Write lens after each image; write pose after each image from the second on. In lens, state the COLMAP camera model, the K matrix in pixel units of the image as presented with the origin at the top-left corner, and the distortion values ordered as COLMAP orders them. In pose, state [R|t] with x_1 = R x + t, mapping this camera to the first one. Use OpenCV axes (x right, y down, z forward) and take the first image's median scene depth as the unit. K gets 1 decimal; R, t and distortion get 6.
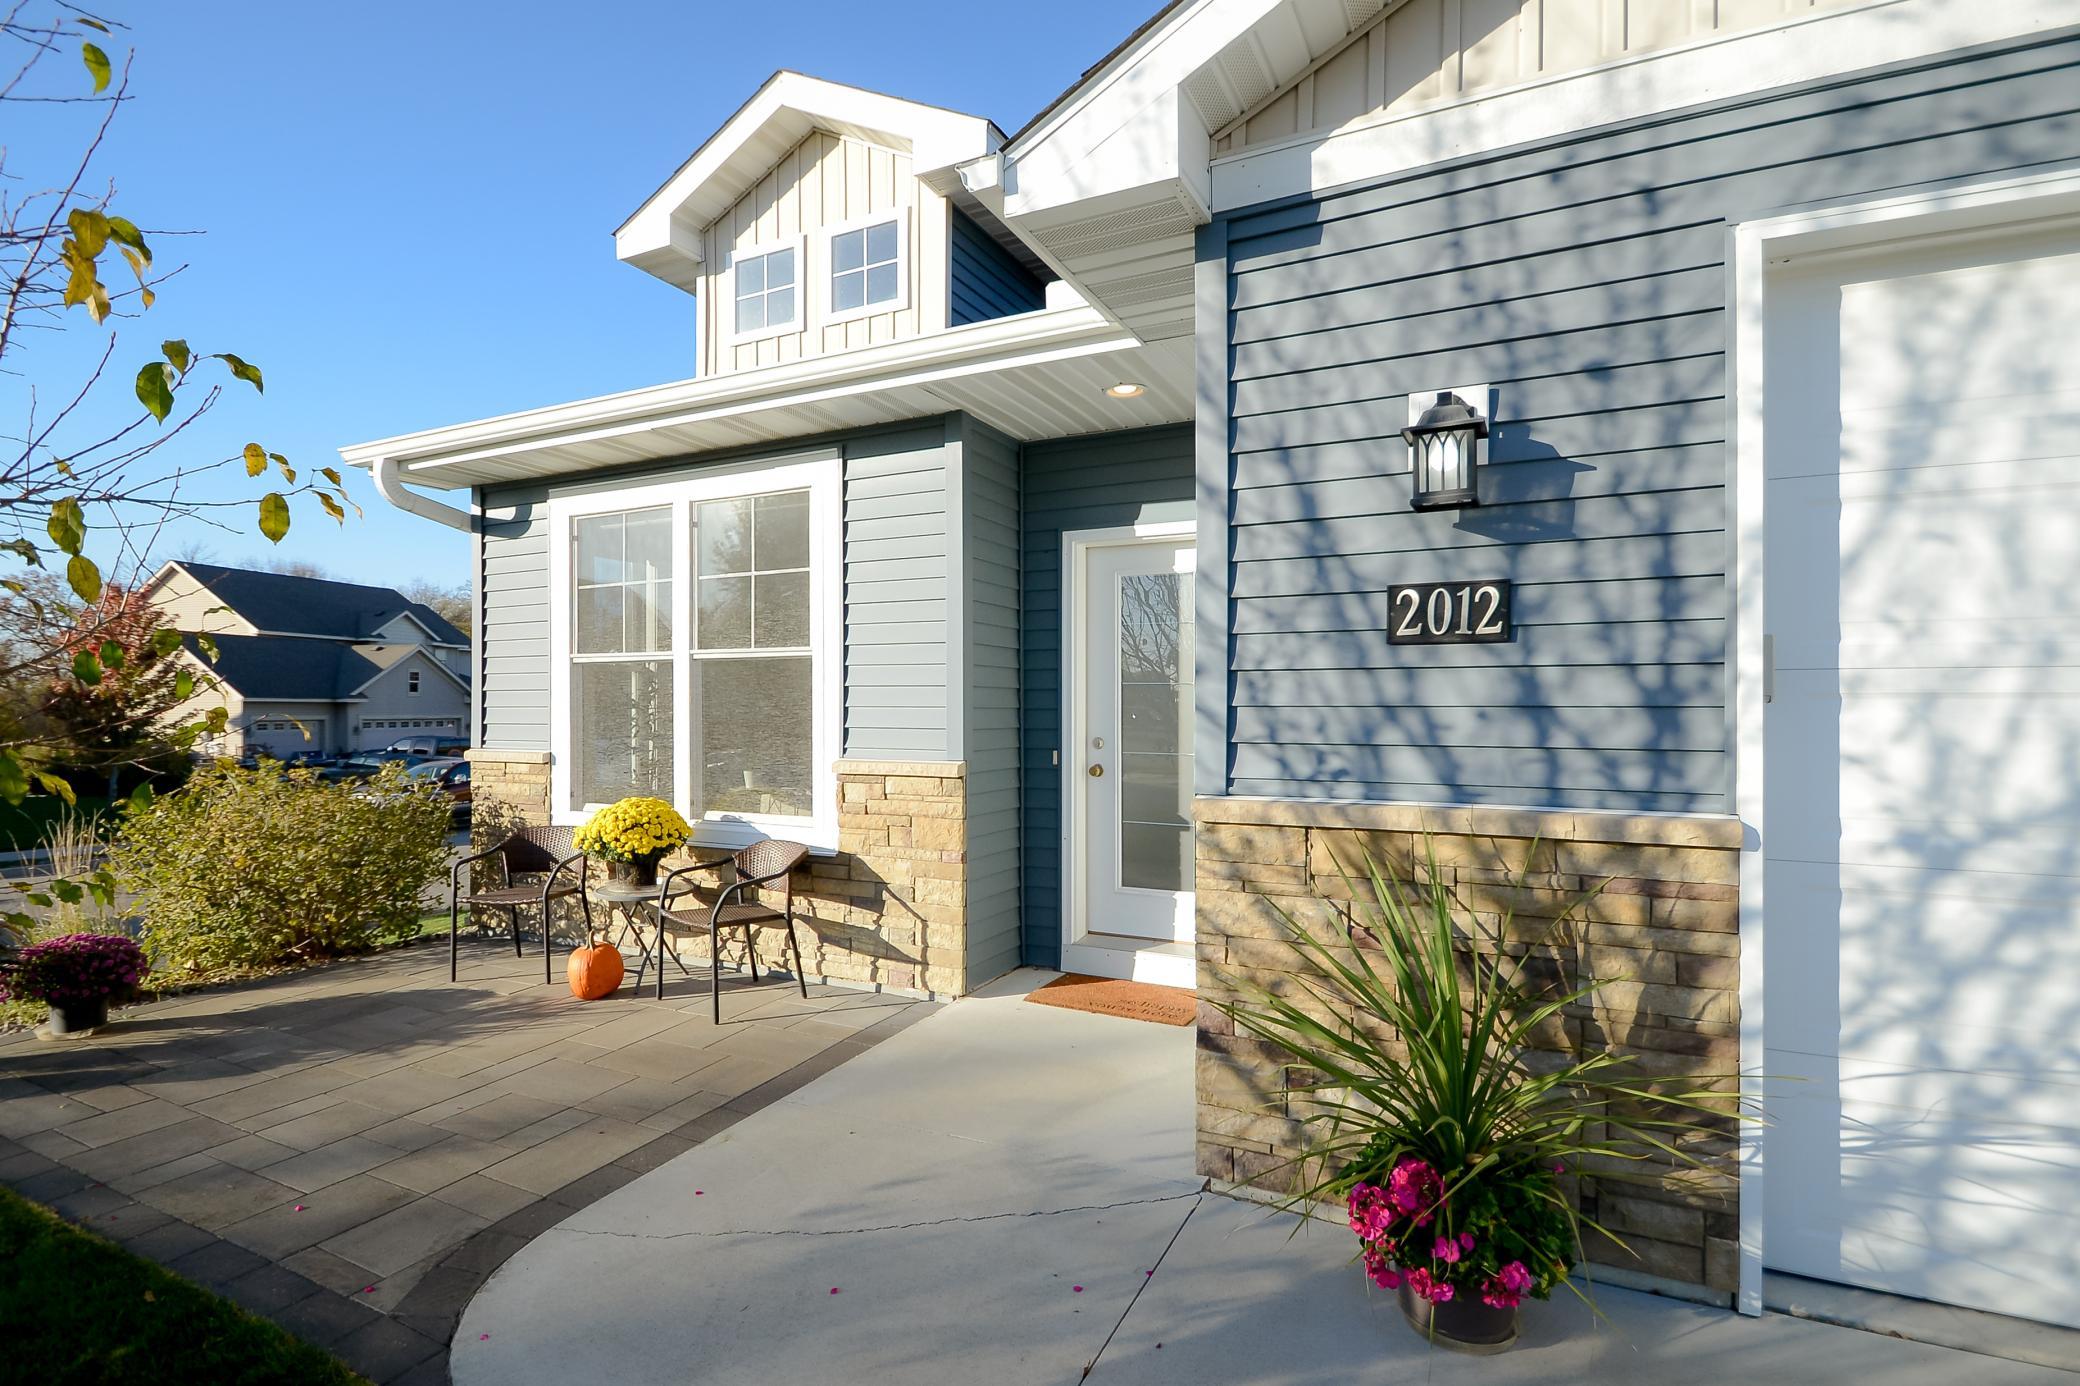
lens RADIAL K [[1079.1, 0, 869.4], [0, 1079.1, 714.7], [0, 0, 1]] dist [0.020312, -0.015203]
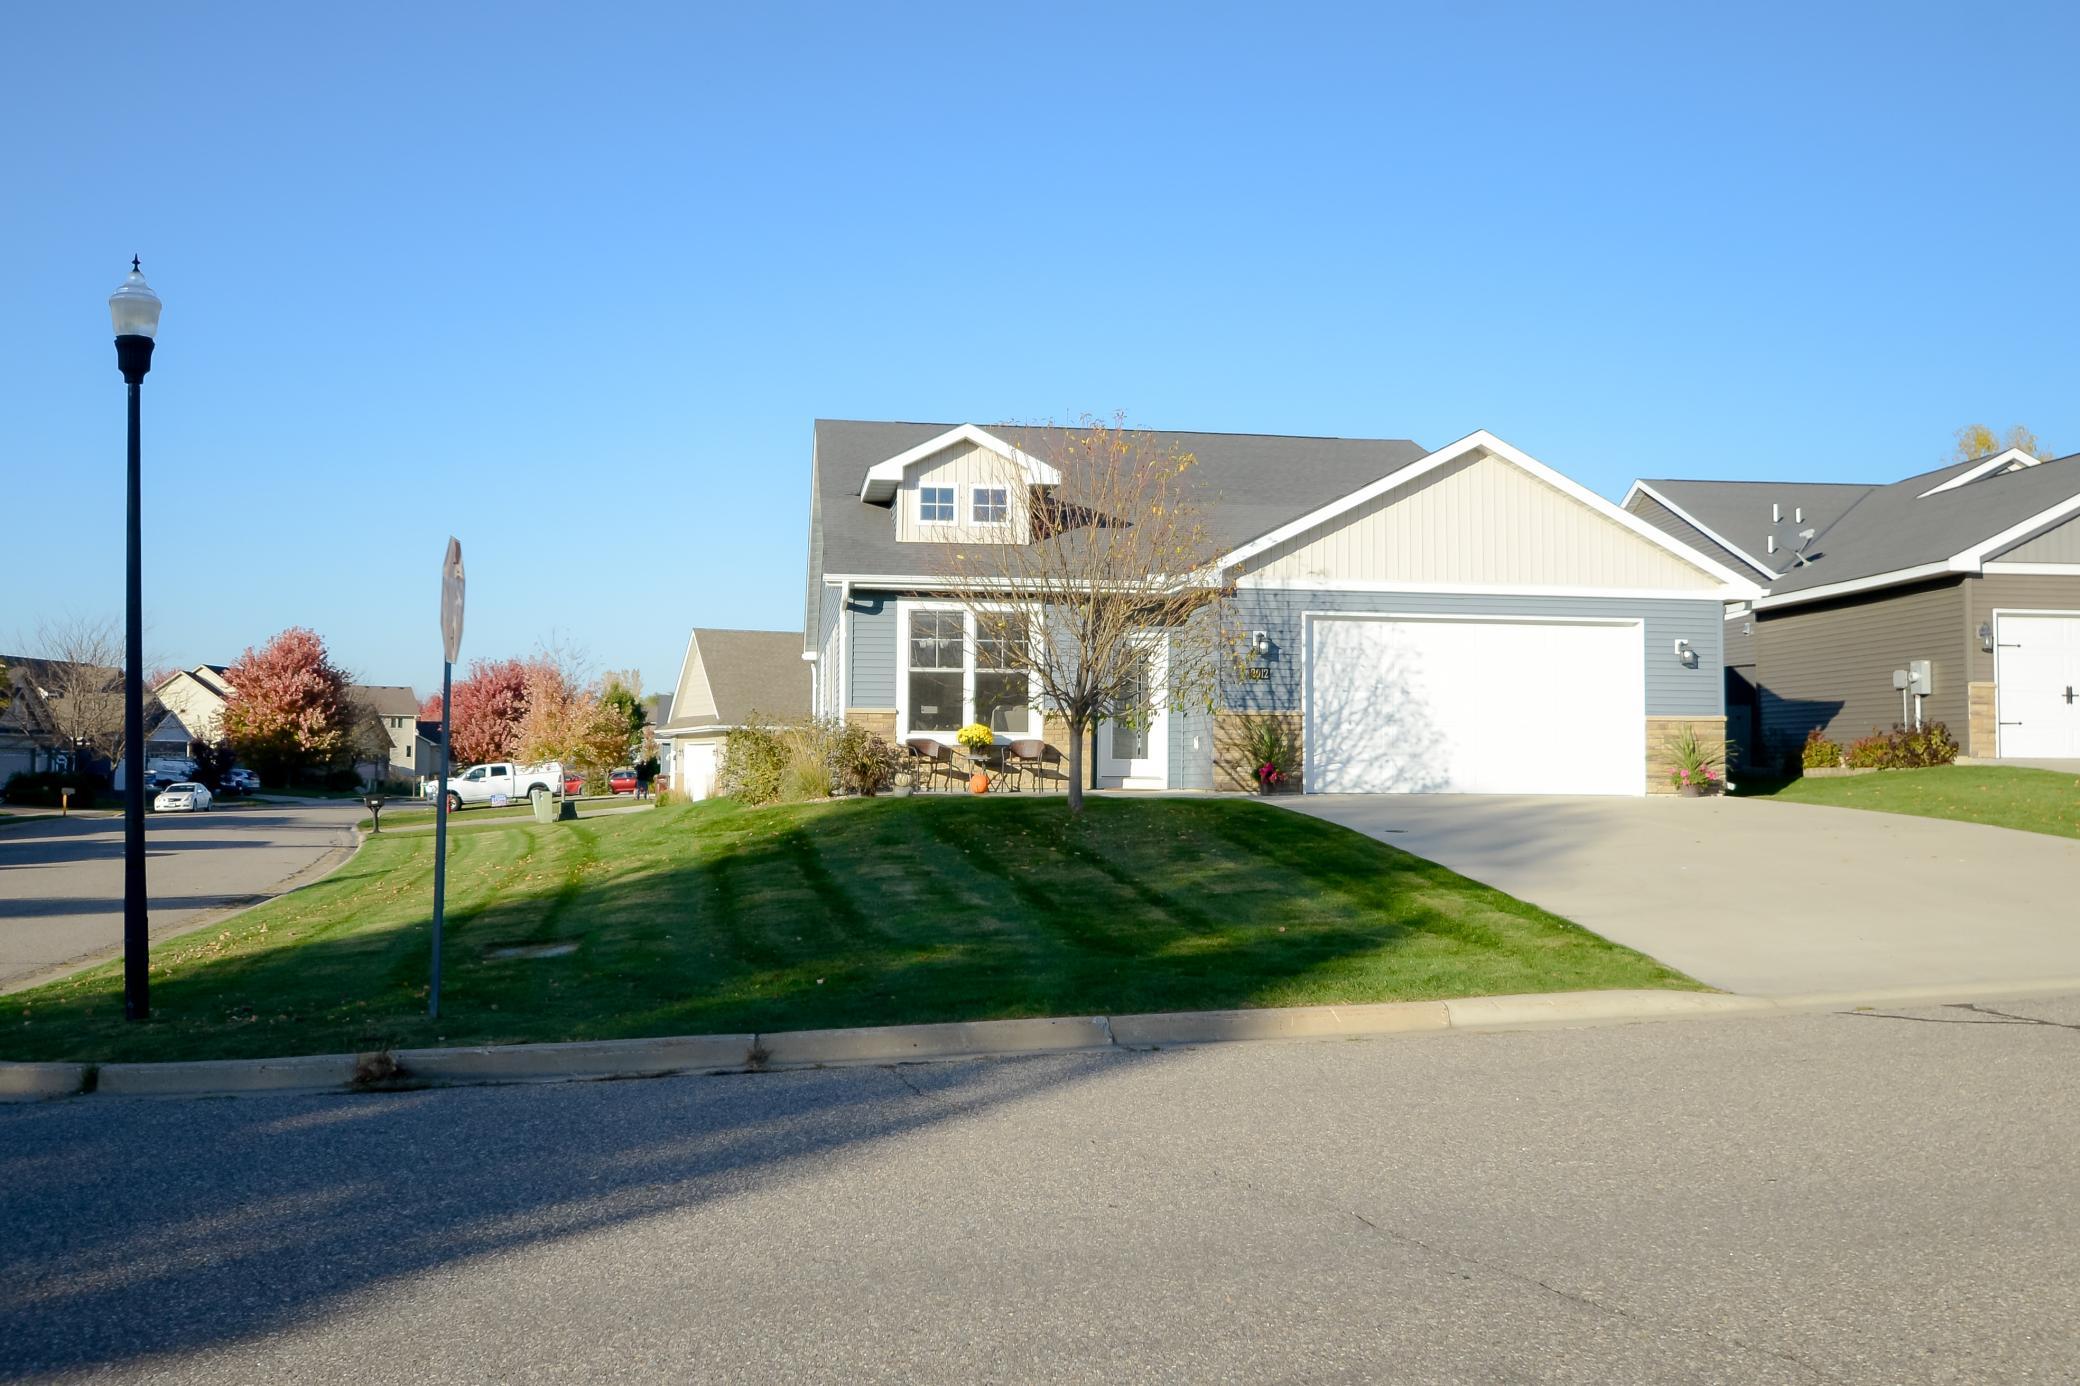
lens RADIAL K [[1859.4, 0, 1098.8], [0, 1859.4, 651.1], [0, 0, 1]] dist [-0.038980, 0.005137]
pose [[0.772809, 0.047186, 0.632882, -5.697105], [-0.005903, 0.997723, -0.067180, 0.400028], [-0.634611, 0.048182, 0.771328, -5.393015]]
